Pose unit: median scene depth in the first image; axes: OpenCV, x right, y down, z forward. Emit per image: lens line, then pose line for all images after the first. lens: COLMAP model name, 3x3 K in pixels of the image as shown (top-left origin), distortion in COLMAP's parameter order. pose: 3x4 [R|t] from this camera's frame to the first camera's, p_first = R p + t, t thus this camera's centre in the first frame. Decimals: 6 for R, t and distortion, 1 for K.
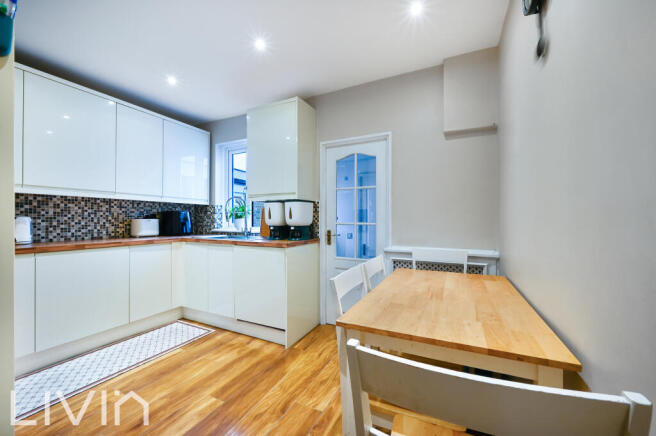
lens RADIAL K [[259.6, 0, 328.0], [0, 259.6, 218.0], [0, 0, 1]] dist [0.000503, -0.000031]
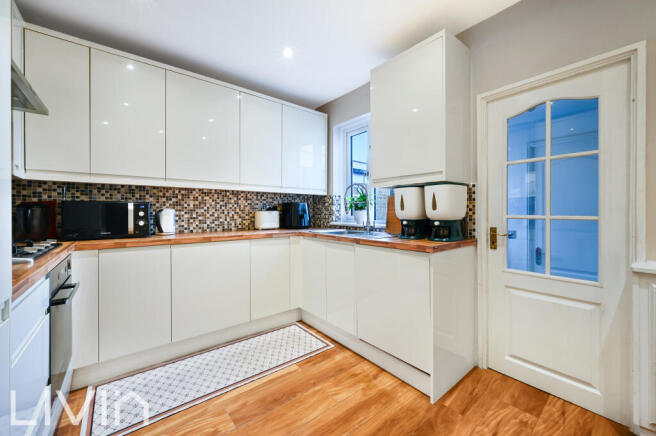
lens RADIAL K [[259.6, 0, 328.0], [0, 259.6, 218.0], [0, 0, 1]] dist [0.000503, -0.000031]
pose [[0.910160, 0.007885, -0.414181, -0.108577], [0.004089, 0.999599, 0.028016, 0.004103], [0.414236, -0.027192, 0.909763, 0.240019]]
